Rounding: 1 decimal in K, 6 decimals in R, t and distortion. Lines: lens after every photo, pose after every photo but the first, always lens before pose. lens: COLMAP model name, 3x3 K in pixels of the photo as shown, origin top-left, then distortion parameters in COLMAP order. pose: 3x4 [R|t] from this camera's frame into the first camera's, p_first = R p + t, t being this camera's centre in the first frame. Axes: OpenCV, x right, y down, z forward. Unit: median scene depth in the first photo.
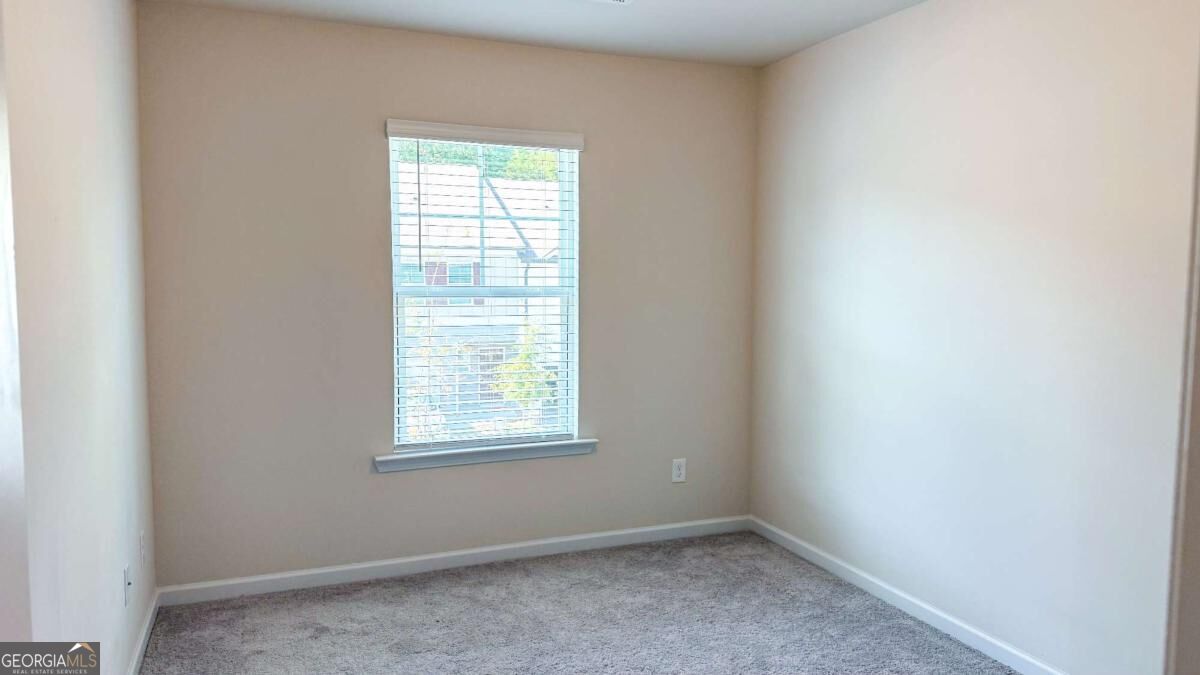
lens RADIAL K [[824.7, 0, 605.9], [0, 824.7, 337.4], [0, 0, 1]] dist [0.047978, -0.052054]
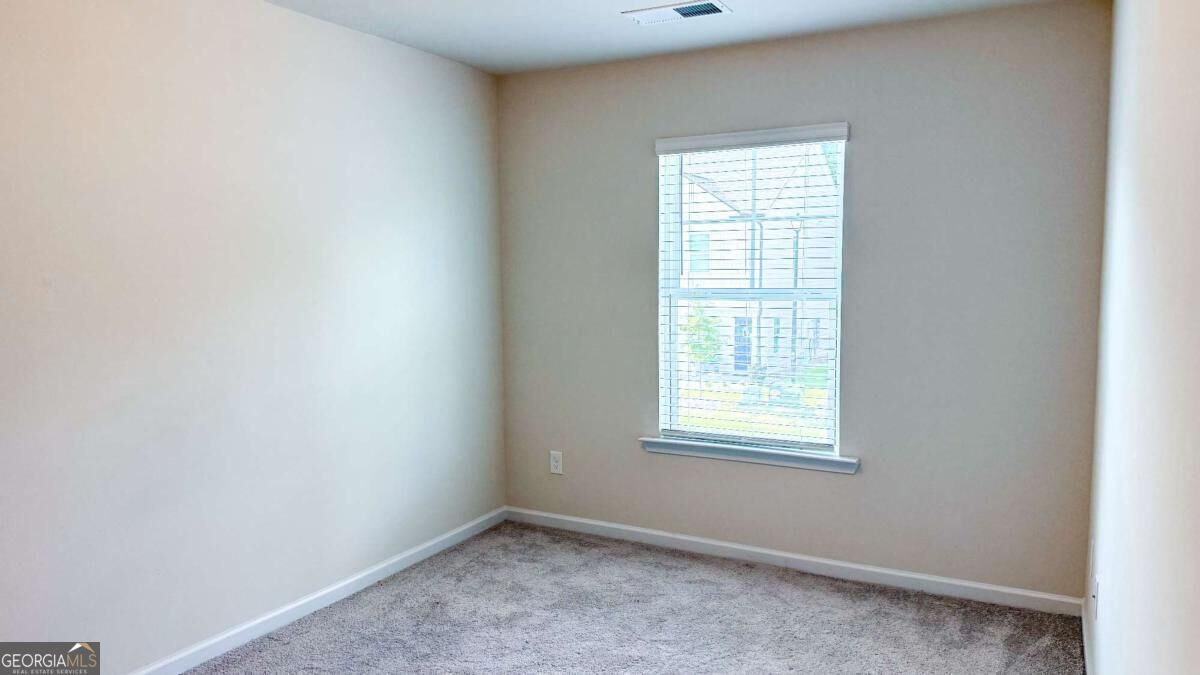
lens RADIAL K [[824.7, 0, 605.9], [0, 824.7, 337.4], [0, 0, 1]] dist [0.047978, -0.052054]
pose [[0.616865, 0.043770, -0.785851, 0.578526], [-0.048895, 0.998655, 0.017241, -0.010302], [0.785549, 0.027789, 0.618175, 0.250421]]
